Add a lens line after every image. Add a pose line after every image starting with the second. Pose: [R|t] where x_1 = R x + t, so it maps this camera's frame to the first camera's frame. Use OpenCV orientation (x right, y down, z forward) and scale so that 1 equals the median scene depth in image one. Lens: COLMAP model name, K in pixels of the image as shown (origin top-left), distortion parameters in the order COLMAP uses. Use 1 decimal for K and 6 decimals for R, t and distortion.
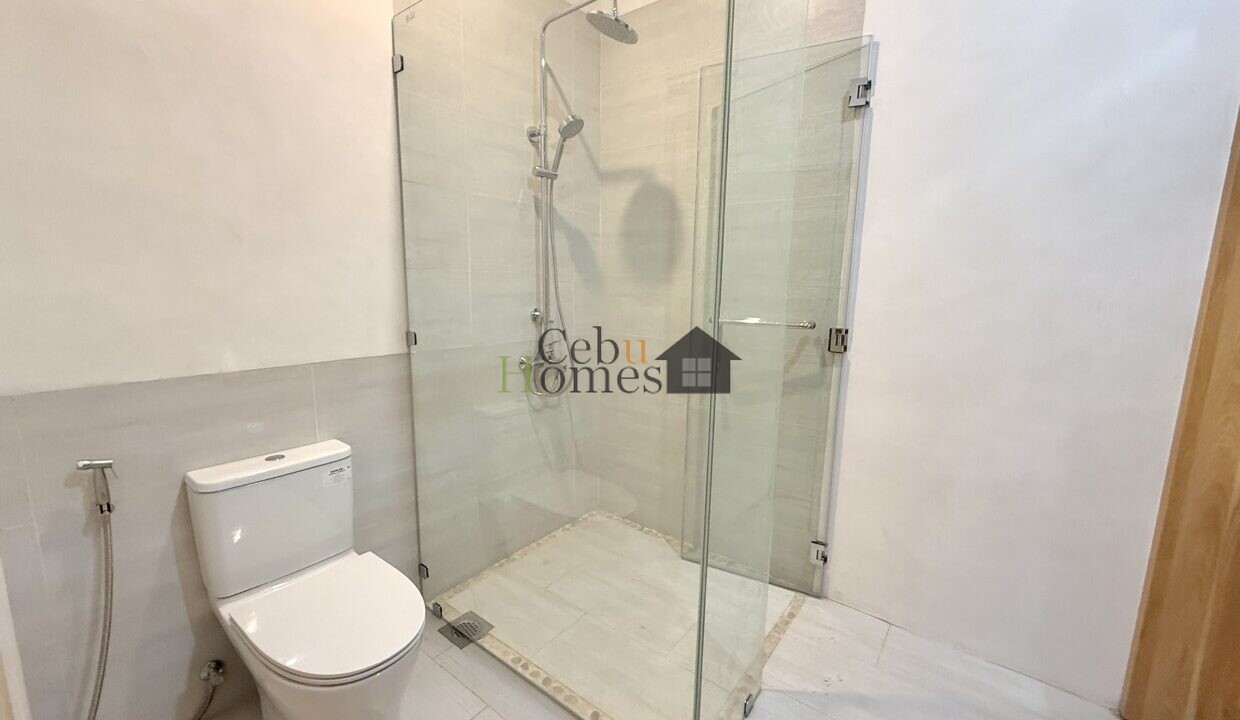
lens RADIAL K [[495.8, 0, 625.0], [0, 495.8, 362.8], [0, 0, 1]] dist [0.000783, -0.000578]
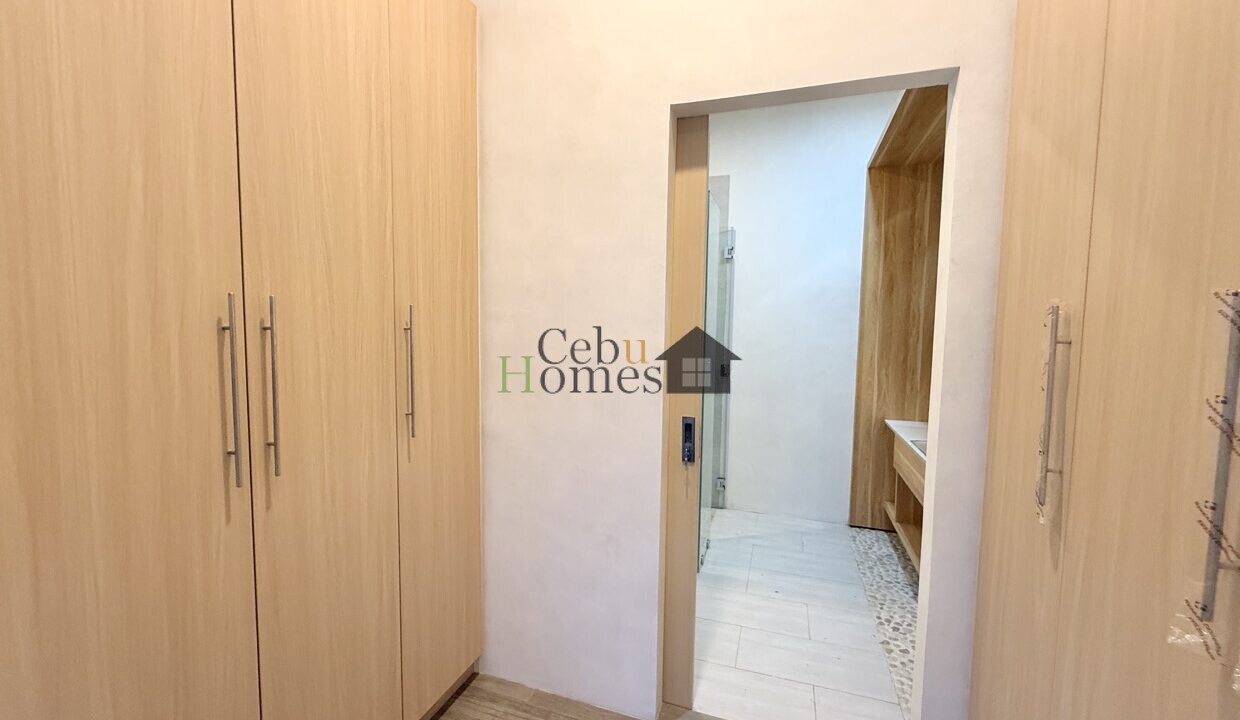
lens RADIAL K [[495.8, 0, 619.0], [0, 495.8, 359.7], [0, 0, 1]] dist [0.000783, -0.000578]
pose [[0.947207, -0.028425, 0.319360, -0.626655], [0.052798, 0.996293, -0.067920, 0.024984], [-0.316245, 0.081195, 0.945196, -0.769955]]
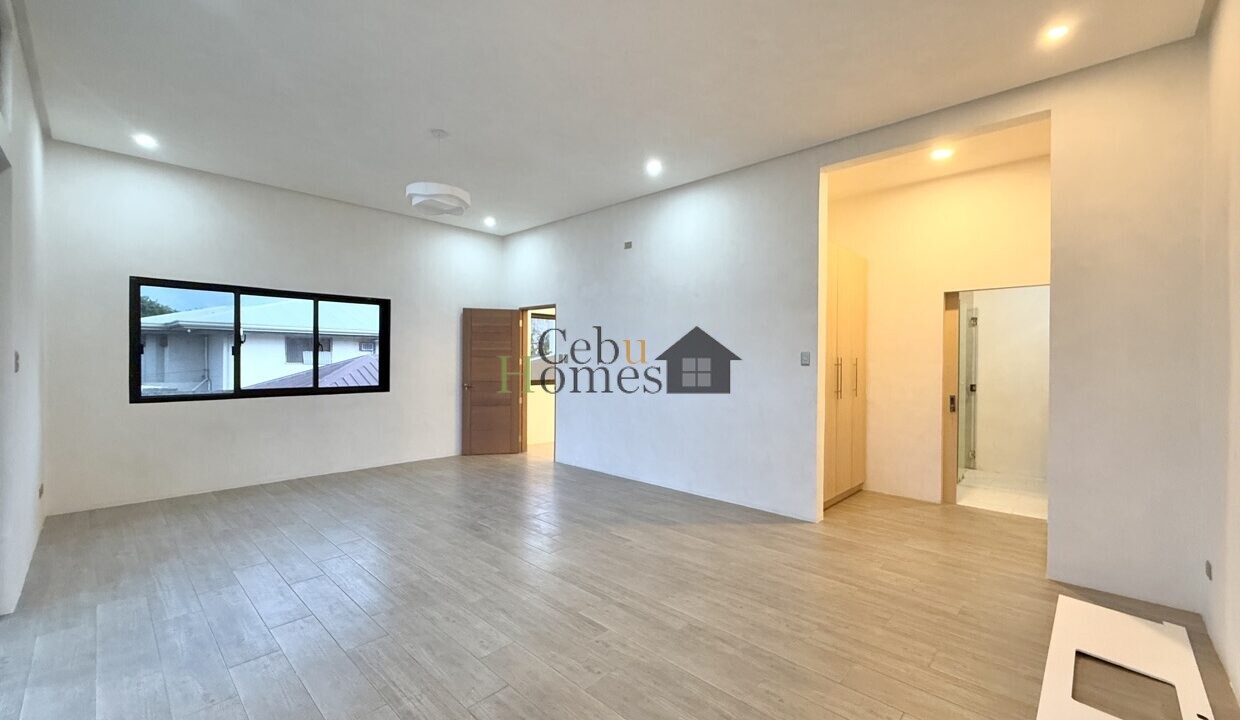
lens RADIAL K [[495.8, 0, 616.8], [0, 495.8, 357.9], [0, 0, 1]] dist [0.000783, -0.000578]
pose [[0.994445, -0.007822, -0.104962, -1.738317], [-0.008568, 0.987909, -0.154797, 0.316722], [0.104904, 0.154836, 0.982355, -2.788442]]
